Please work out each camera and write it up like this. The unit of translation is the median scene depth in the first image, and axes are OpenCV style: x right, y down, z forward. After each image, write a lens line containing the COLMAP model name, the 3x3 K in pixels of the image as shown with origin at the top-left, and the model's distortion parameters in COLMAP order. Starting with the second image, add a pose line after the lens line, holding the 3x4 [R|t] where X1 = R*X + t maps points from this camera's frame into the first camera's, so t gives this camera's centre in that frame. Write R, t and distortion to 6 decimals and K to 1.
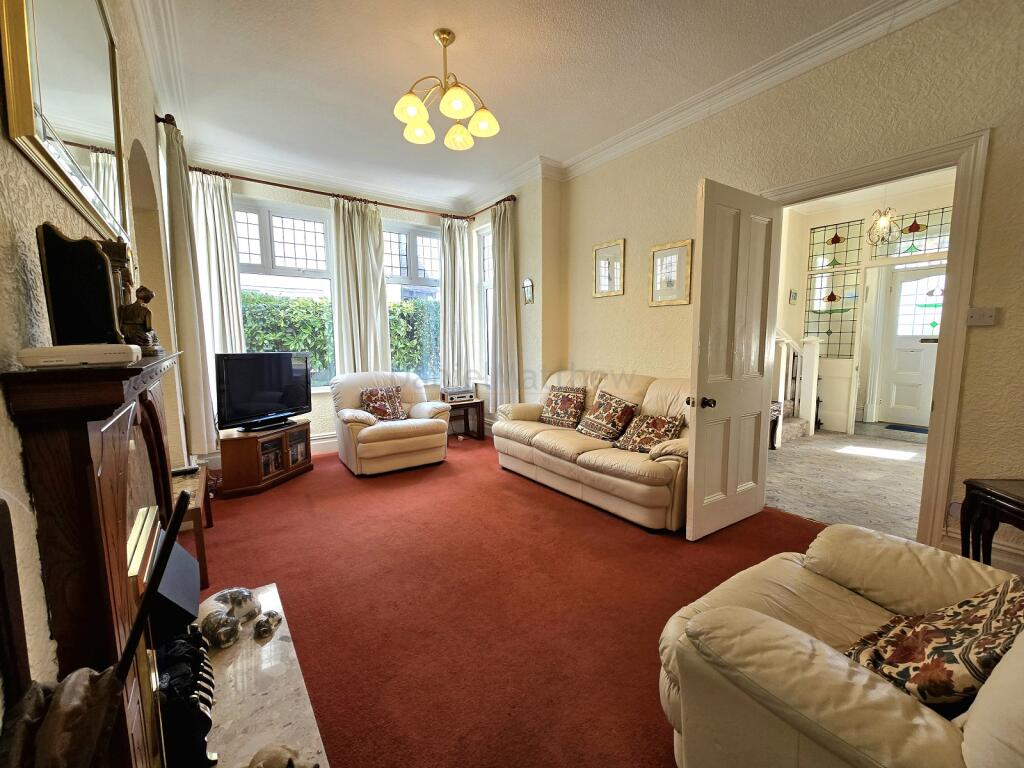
lens RADIAL K [[419.5, 0, 515.6], [0, 419.5, 384.5], [0, 0, 1]] dist [-0.002537, 0.001130]
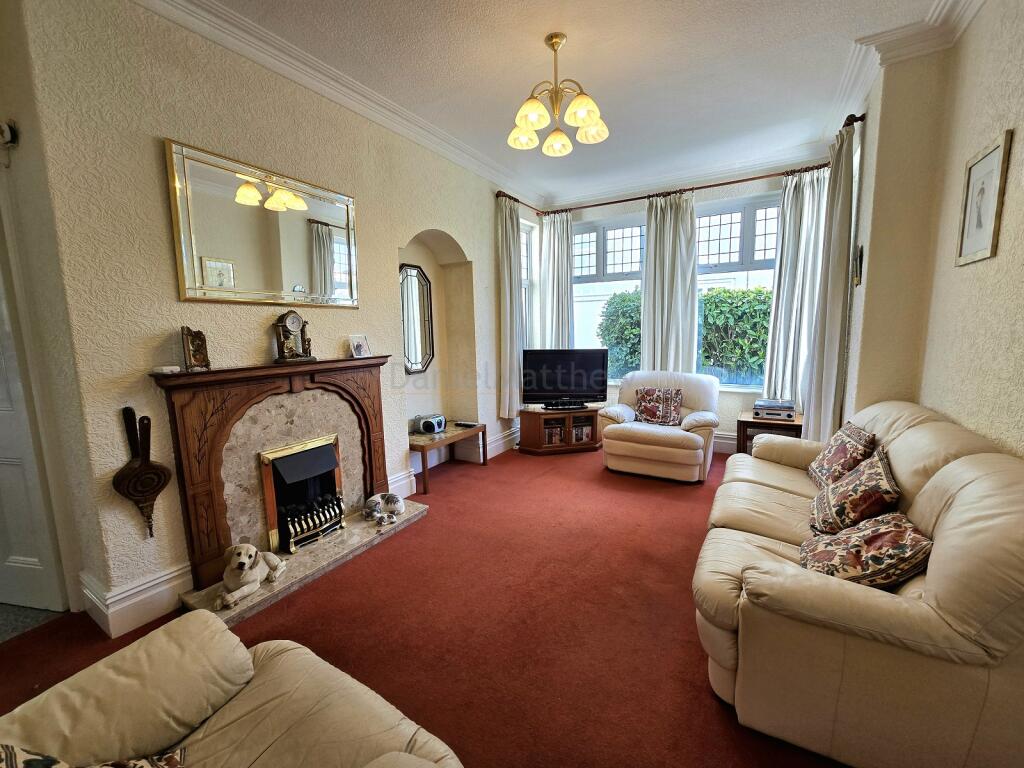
lens RADIAL K [[419.5, 0, 515.6], [0, 419.5, 384.5], [0, 0, 1]] dist [-0.002537, 0.001130]
pose [[0.408361, 0.122666, -0.904541, 0.435076], [-0.080808, 0.991897, 0.098032, -0.072128], [0.909237, 0.033061, 0.414964, 0.305376]]
